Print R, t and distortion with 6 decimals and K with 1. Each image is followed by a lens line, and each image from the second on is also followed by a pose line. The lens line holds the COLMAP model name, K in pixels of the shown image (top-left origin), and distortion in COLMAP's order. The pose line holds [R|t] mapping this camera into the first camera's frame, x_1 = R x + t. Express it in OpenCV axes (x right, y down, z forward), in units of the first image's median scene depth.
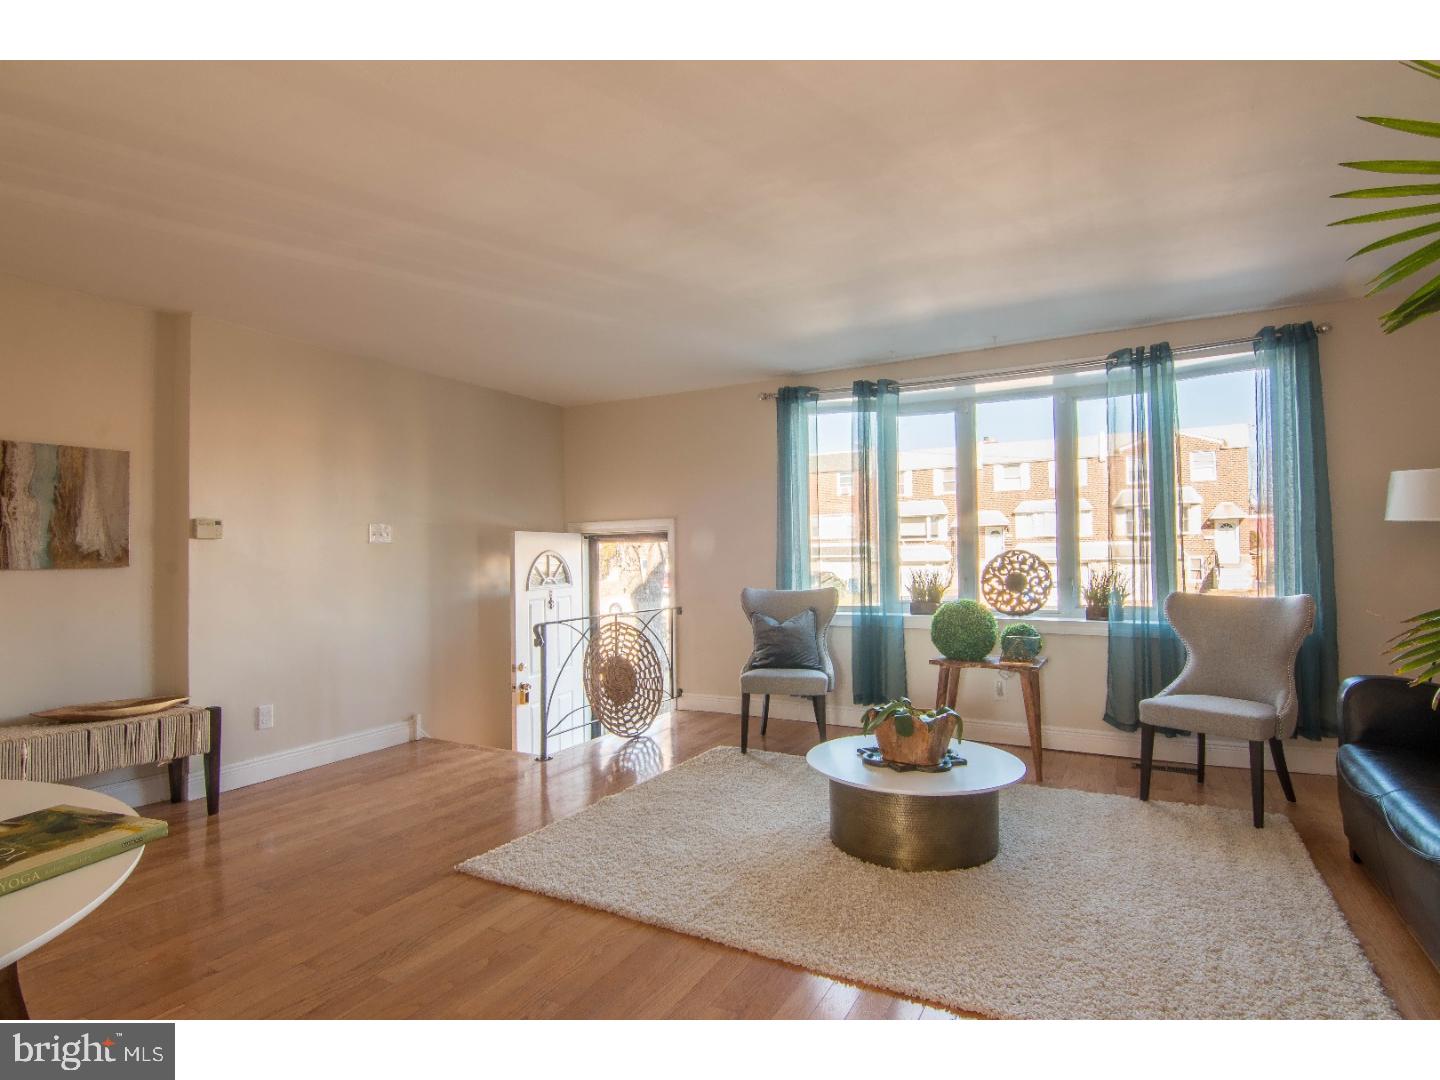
lens RADIAL K [[746.6, 0, 714.9], [0, 746.6, 542.4], [0, 0, 1]] dist [-0.002369, -0.000514]
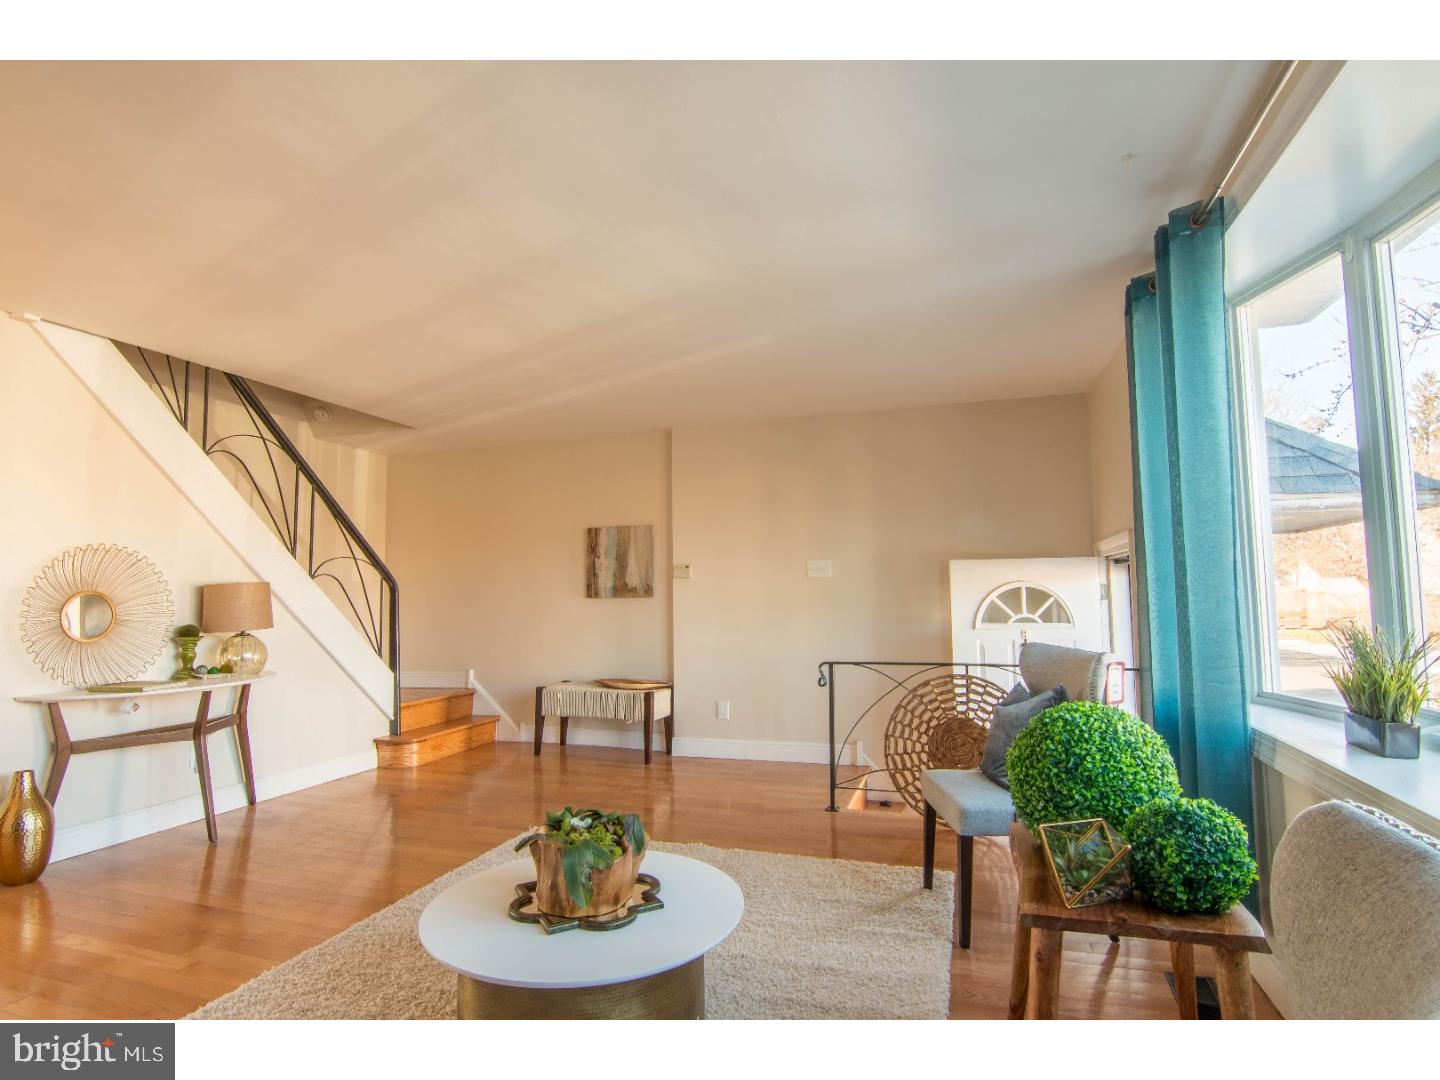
lens RADIAL K [[746.6, 0, 714.9], [0, 746.6, 542.4], [0, 0, 1]] dist [-0.002369, -0.000514]
pose [[0.190683, -0.055588, -0.980077, 0.614298], [0.026870, 0.998317, -0.051394, 0.002031], [0.981284, -0.016535, 0.191856, 0.626207]]
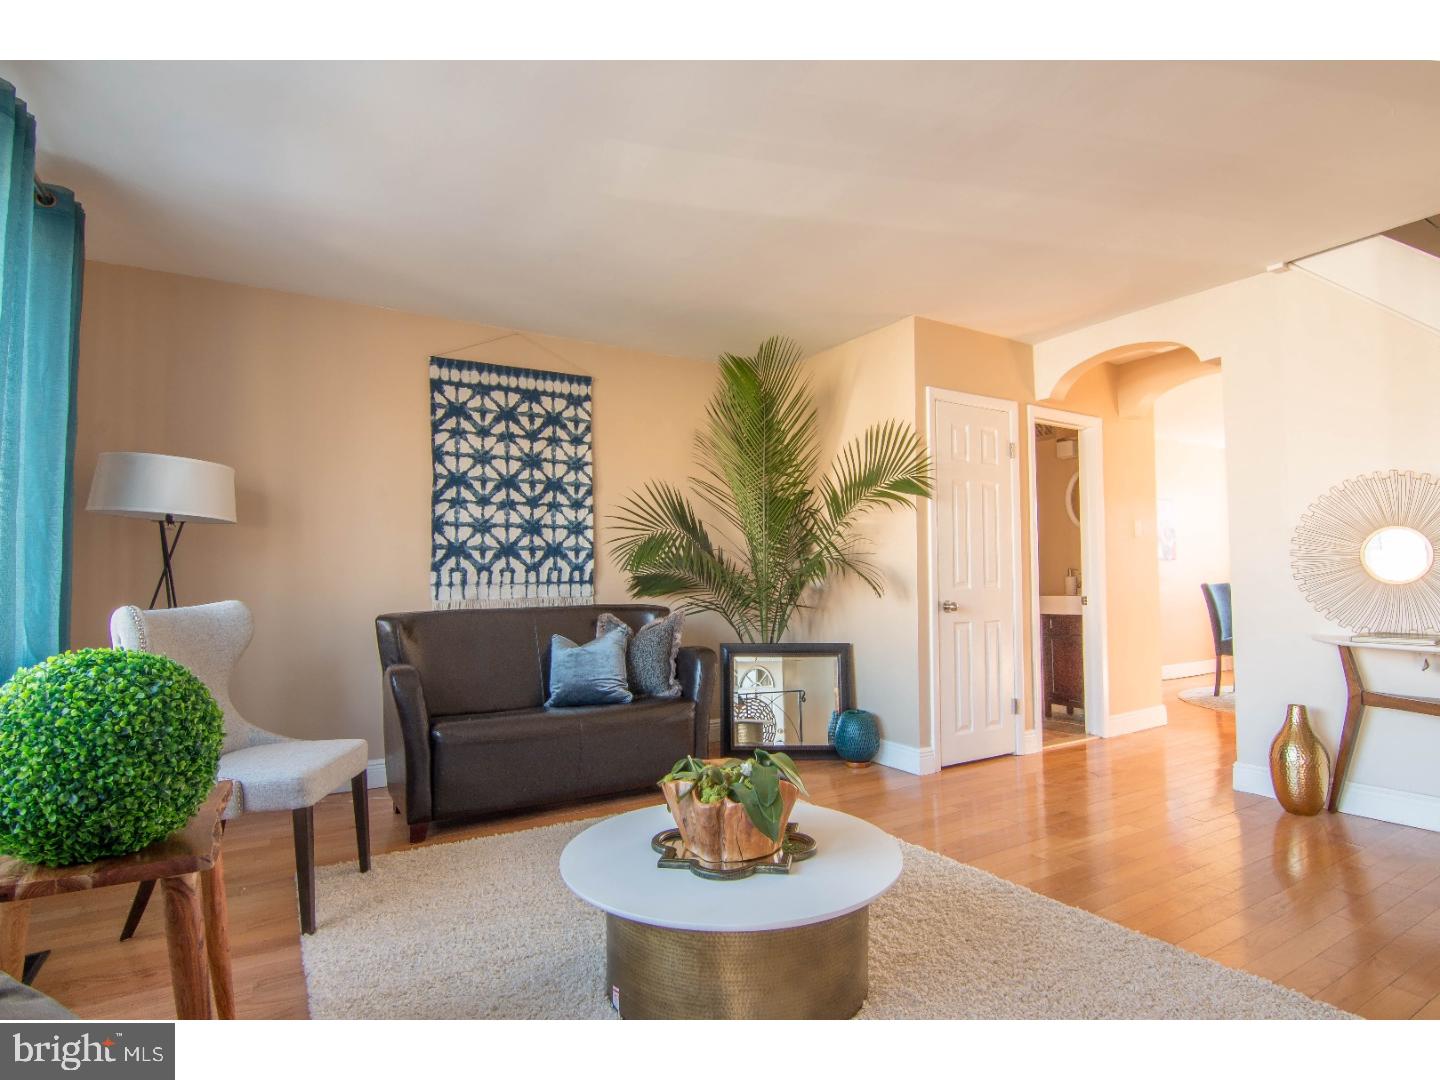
lens RADIAL K [[746.6, 0, 714.9], [0, 746.6, 542.4], [0, 0, 1]] dist [-0.002369, -0.000514]
pose [[-0.876569, 0.044597, 0.479205, -0.016943], [0.010801, 0.997270, -0.073052, 0.049152], [-0.481154, -0.058859, -0.874658, 1.000078]]
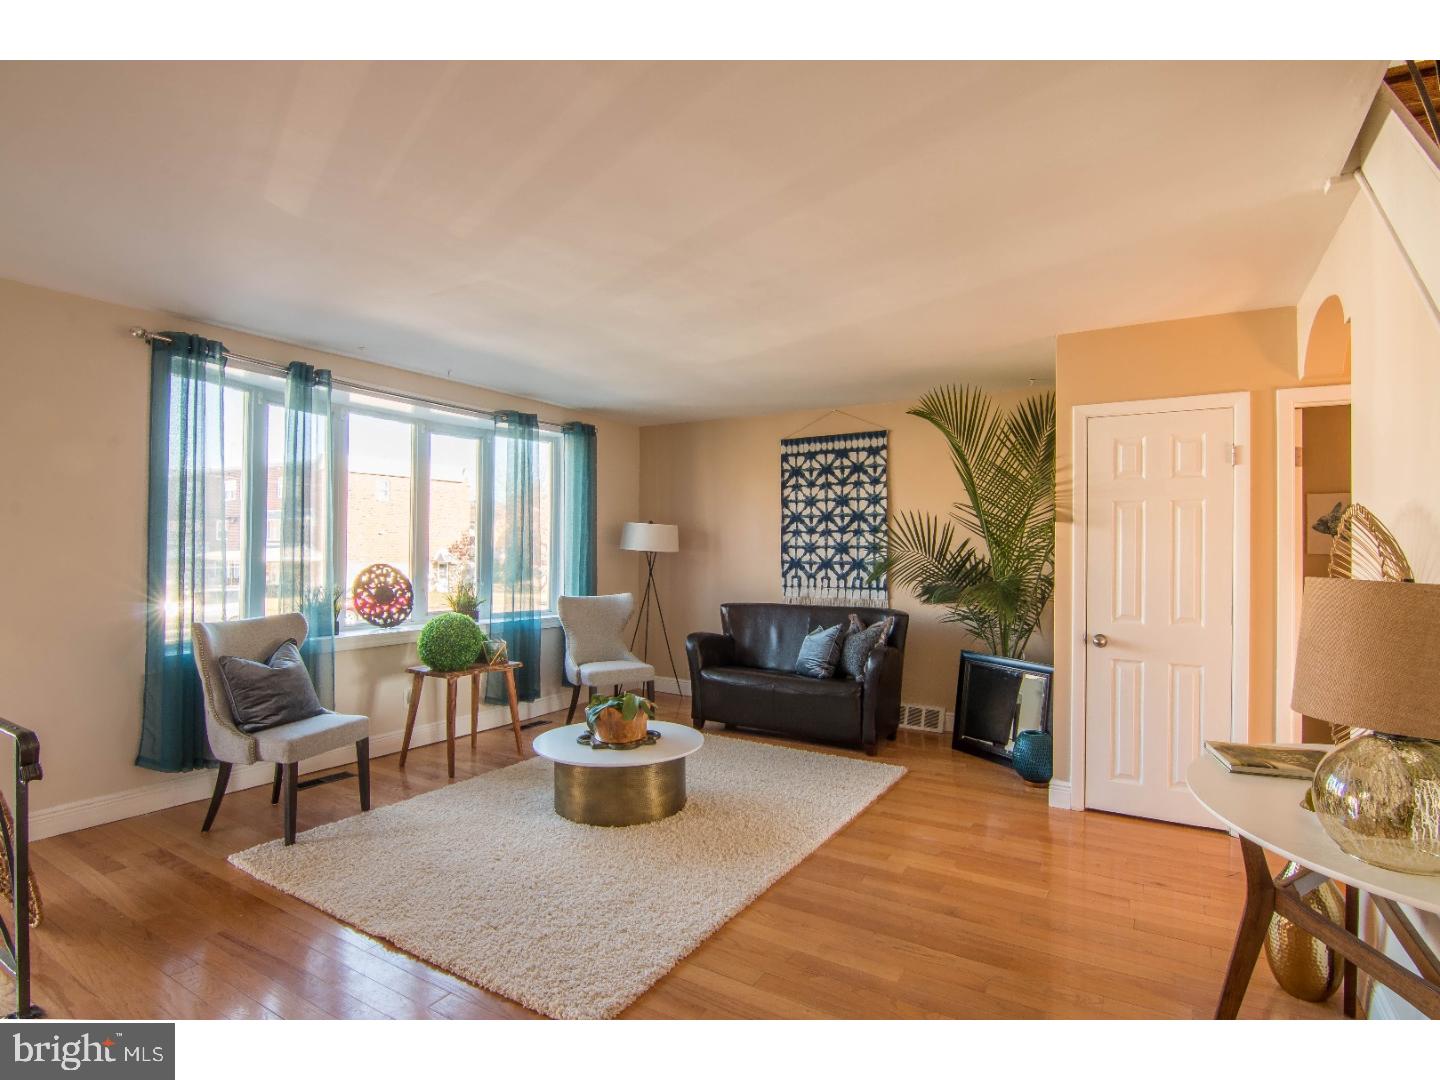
lens RADIAL K [[746.6, 0, 714.9], [0, 746.6, 542.4], [0, 0, 1]] dist [-0.002369, -0.000514]
pose [[0.040547, 0.019741, 0.998983, -0.630725], [-0.027612, 0.999445, -0.018629, -0.013669], [-0.998796, -0.026828, 0.041070, 0.510971]]
